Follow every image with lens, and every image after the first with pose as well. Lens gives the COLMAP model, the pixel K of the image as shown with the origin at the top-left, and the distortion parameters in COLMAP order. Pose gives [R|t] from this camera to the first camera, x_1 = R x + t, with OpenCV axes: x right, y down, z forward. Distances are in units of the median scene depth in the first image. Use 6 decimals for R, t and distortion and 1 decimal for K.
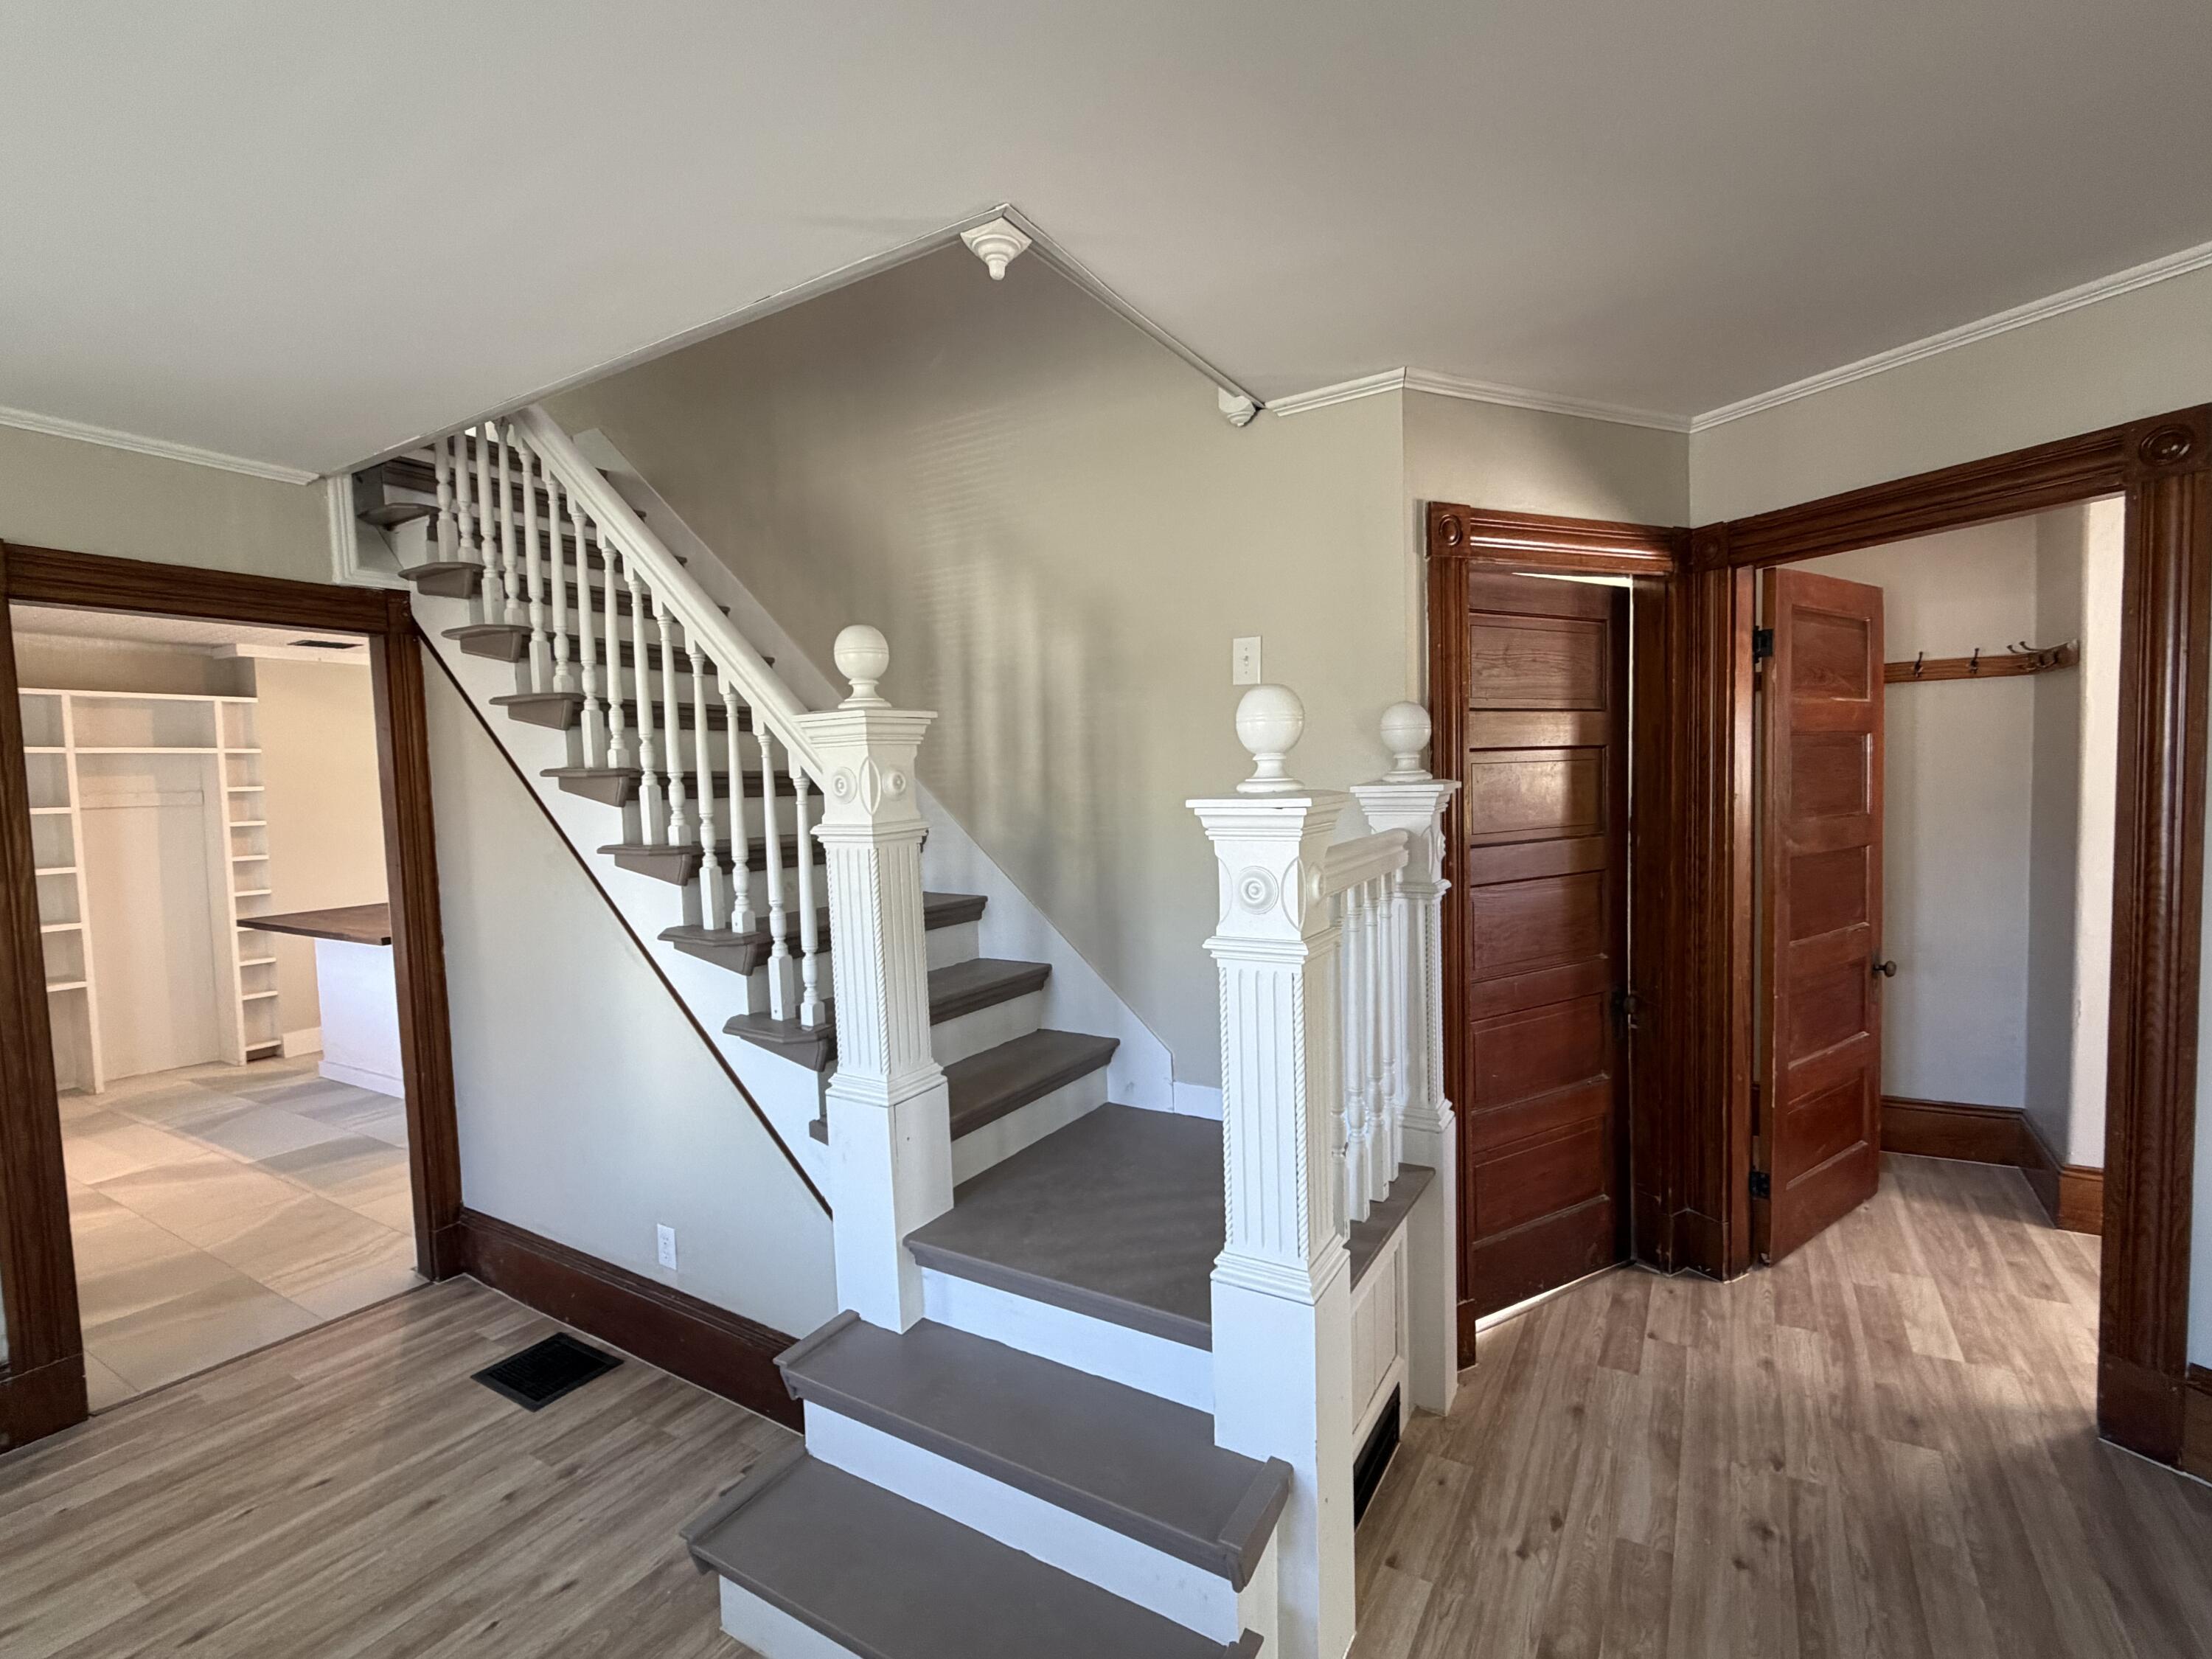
lens RADIAL K [[1030.5, 0, 1110.0], [0, 1030.5, 827.6], [0, 0, 1]] dist [-0.003687, 0.001645]
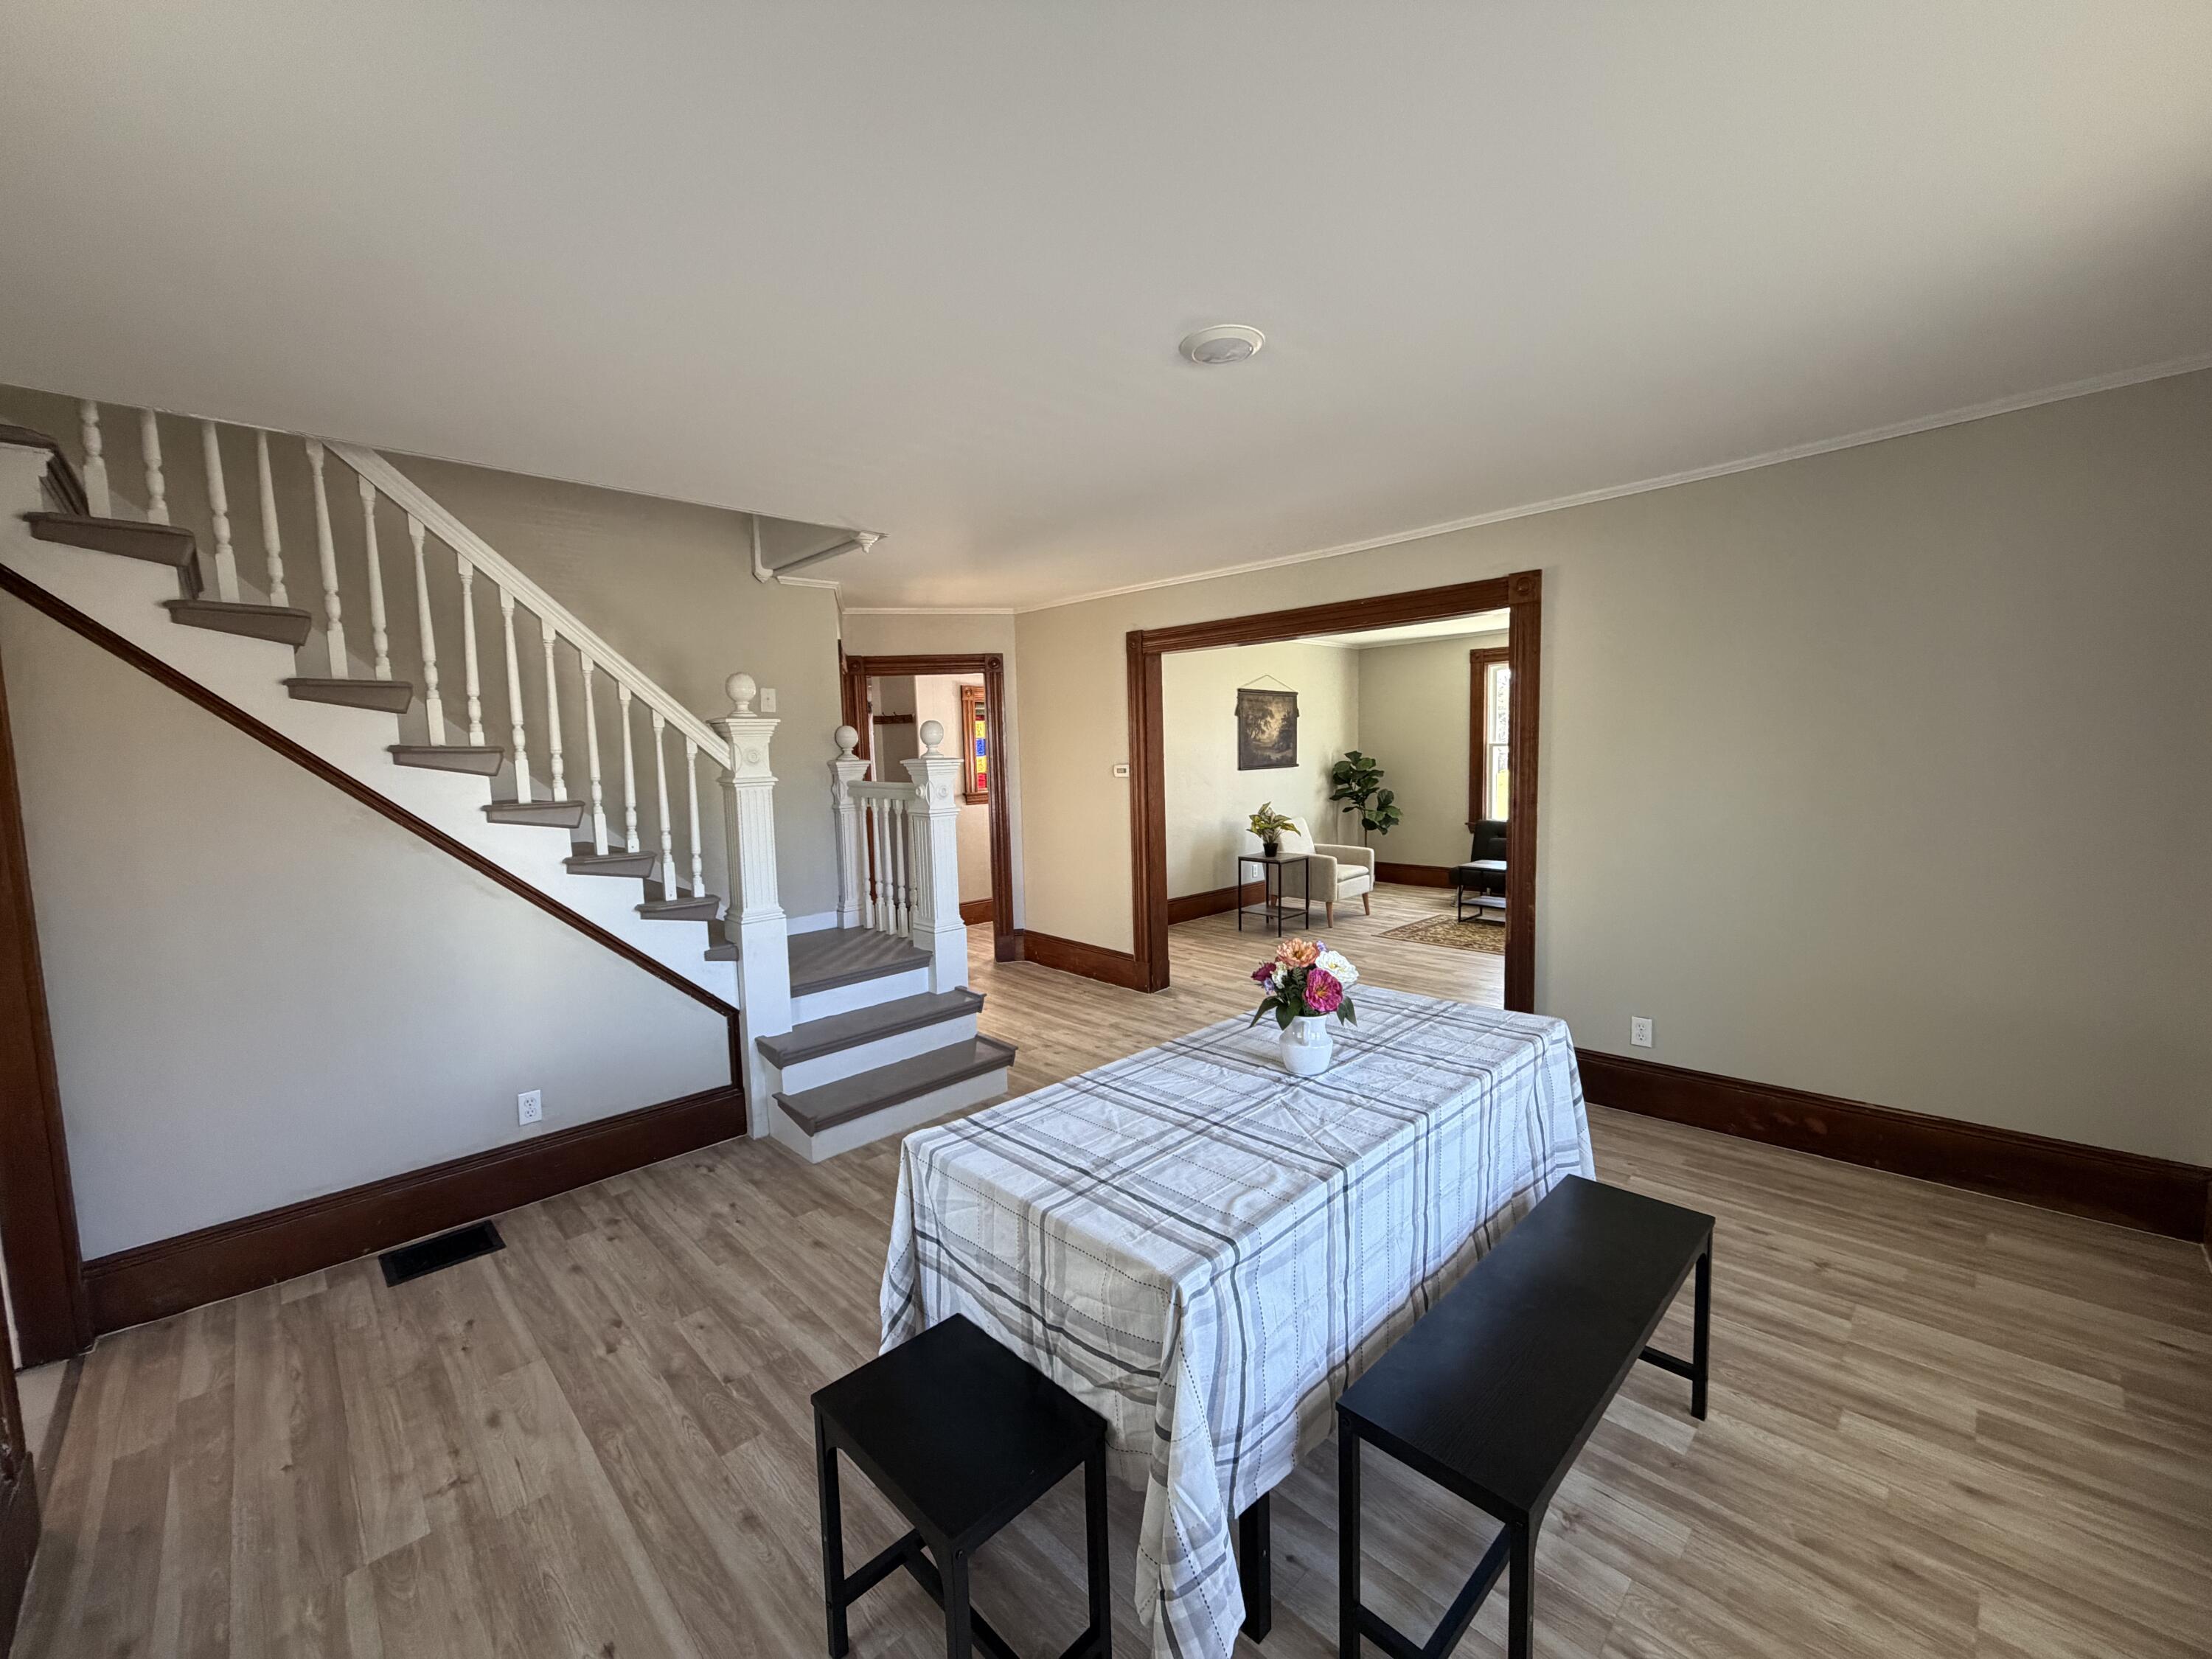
lens RADIAL K [[879.0, 0, 1094.6], [0, 879.0, 832.0], [0, 0, 1]] dist [-0.002254, 0.000668]
pose [[0.247406, -0.069507, 0.966416, -1.273294], [0.073182, 0.995915, 0.052894, 0.044041], [-0.966144, 0.057638, 0.251482, -0.013471]]
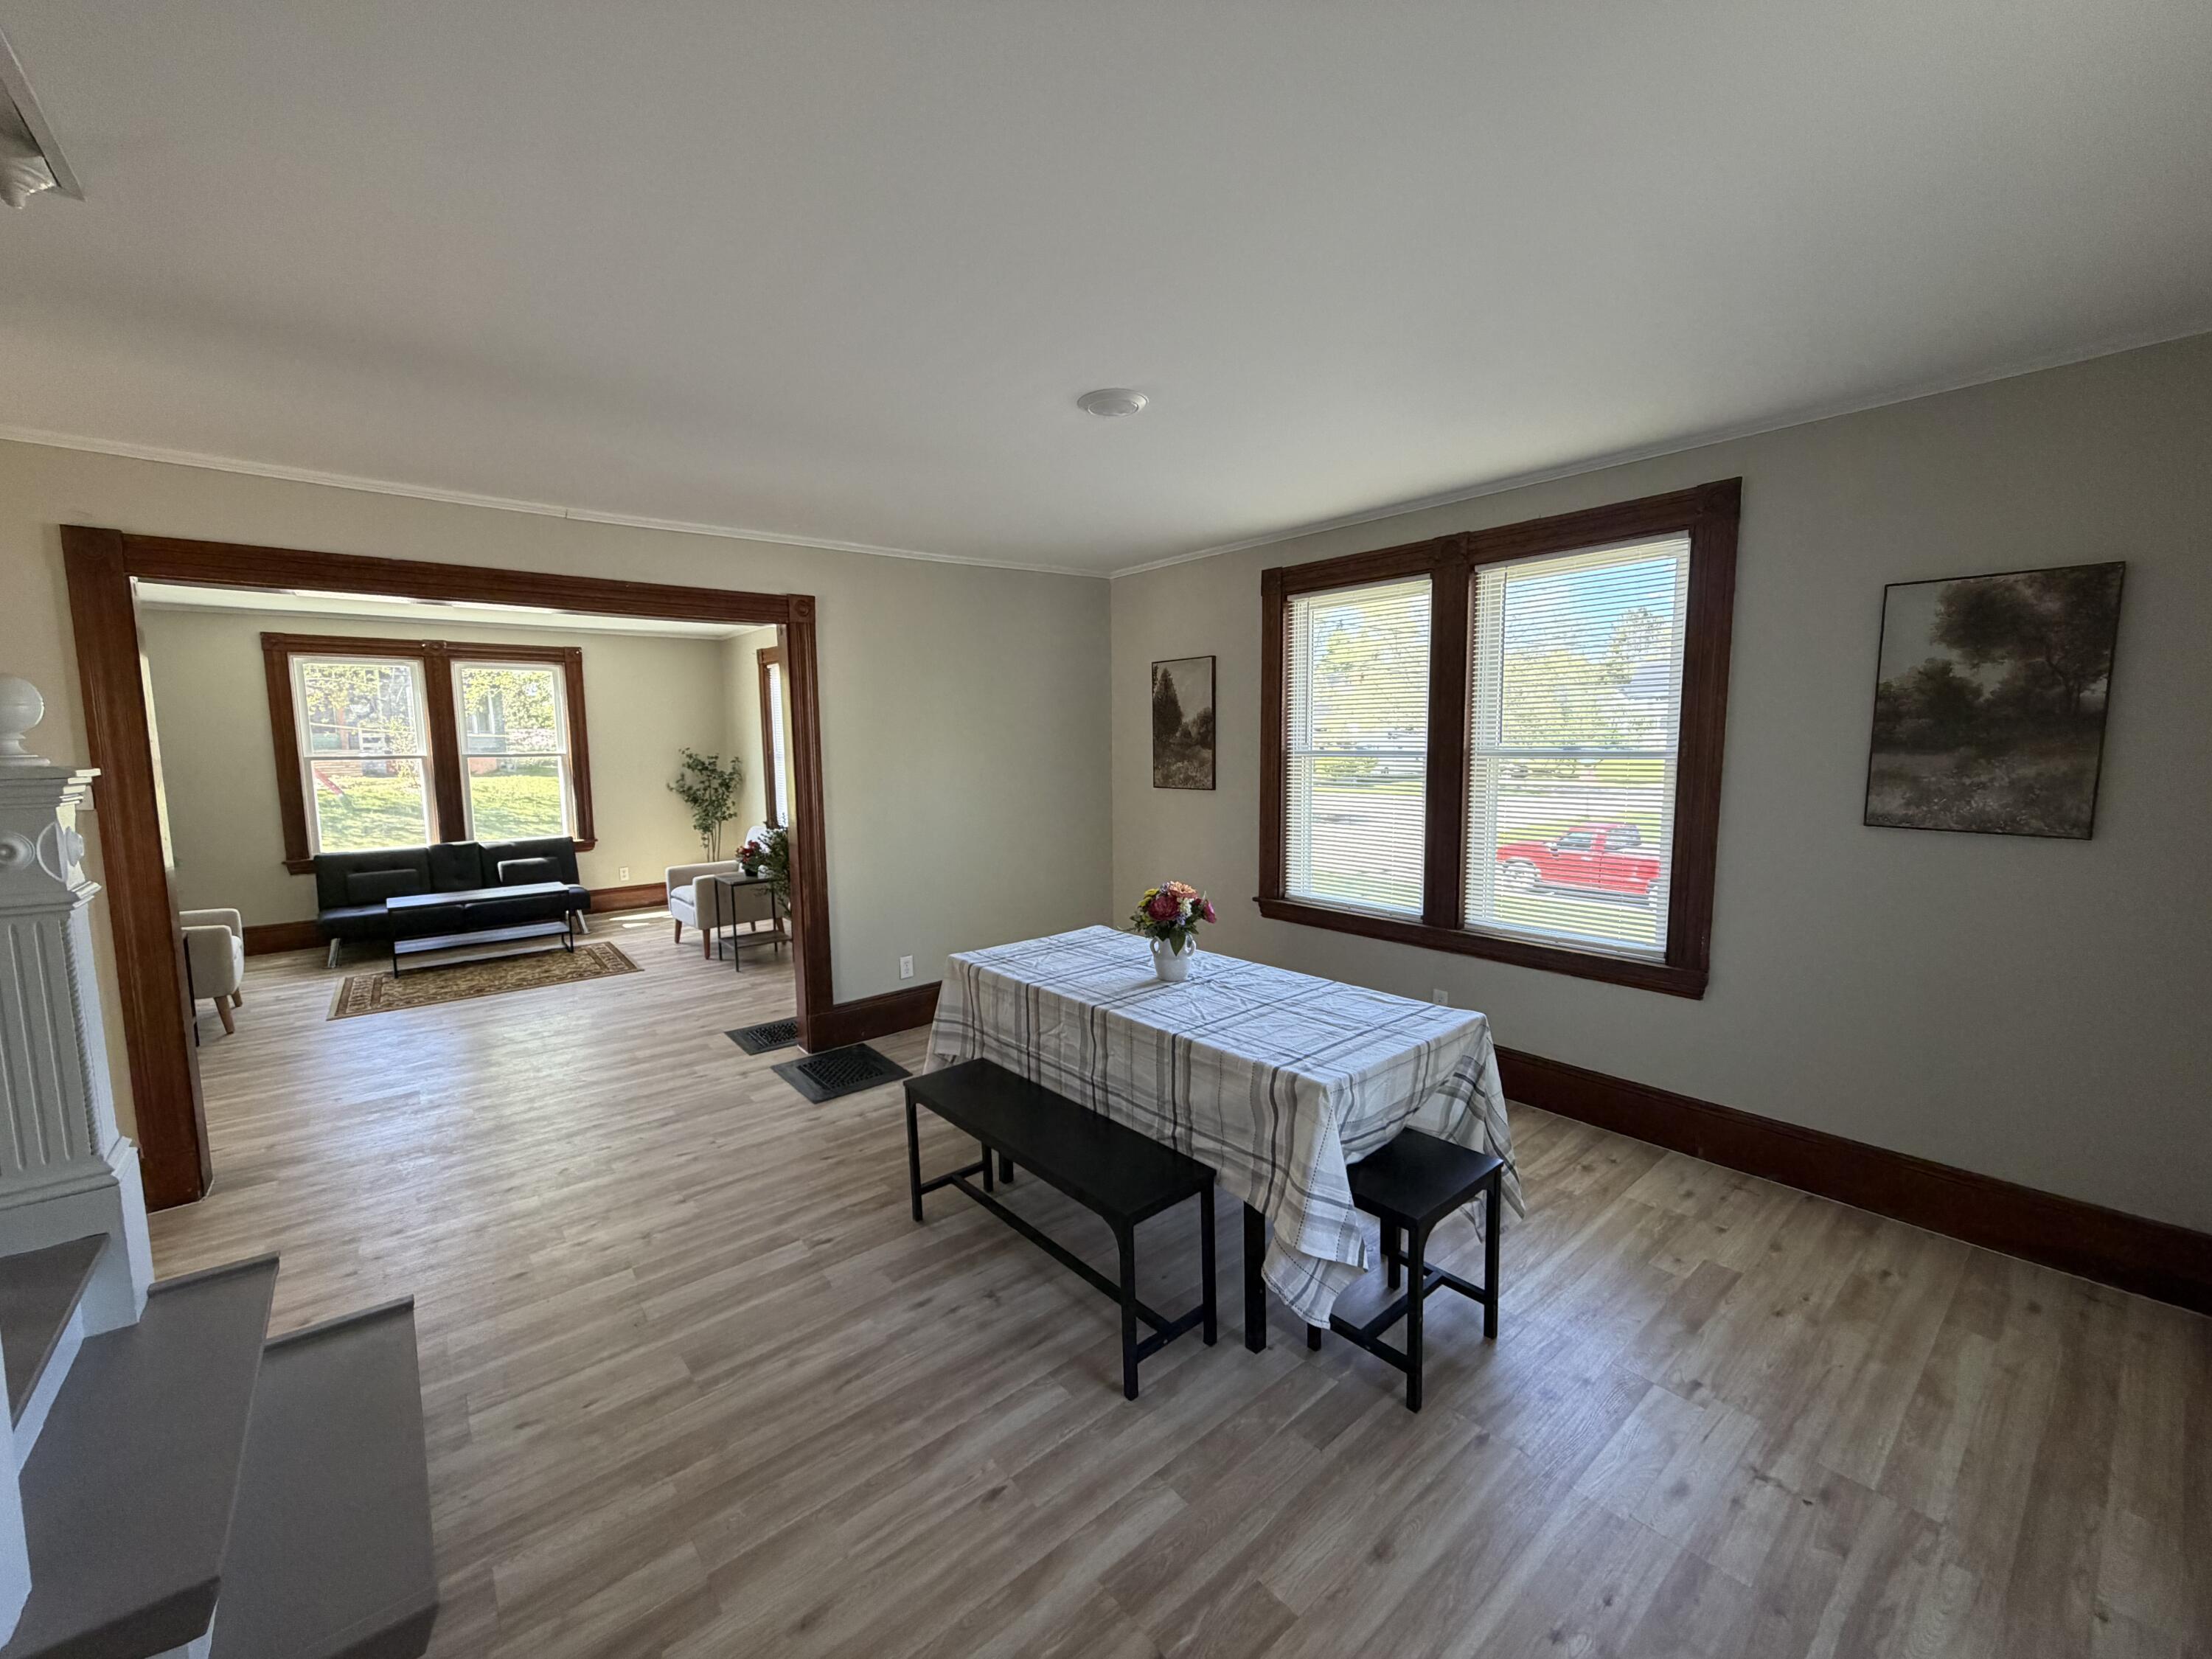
lens RADIAL K [[879.0, 0, 1099.8], [0, 879.0, 832.5], [0, 0, 1]] dist [-0.002254, 0.000668]
pose [[-0.945964, 0.007387, 0.324187, -0.781220], [0.058999, 0.986974, 0.149669, -0.022438], [-0.318859, 0.160708, -0.934078, 0.935178]]
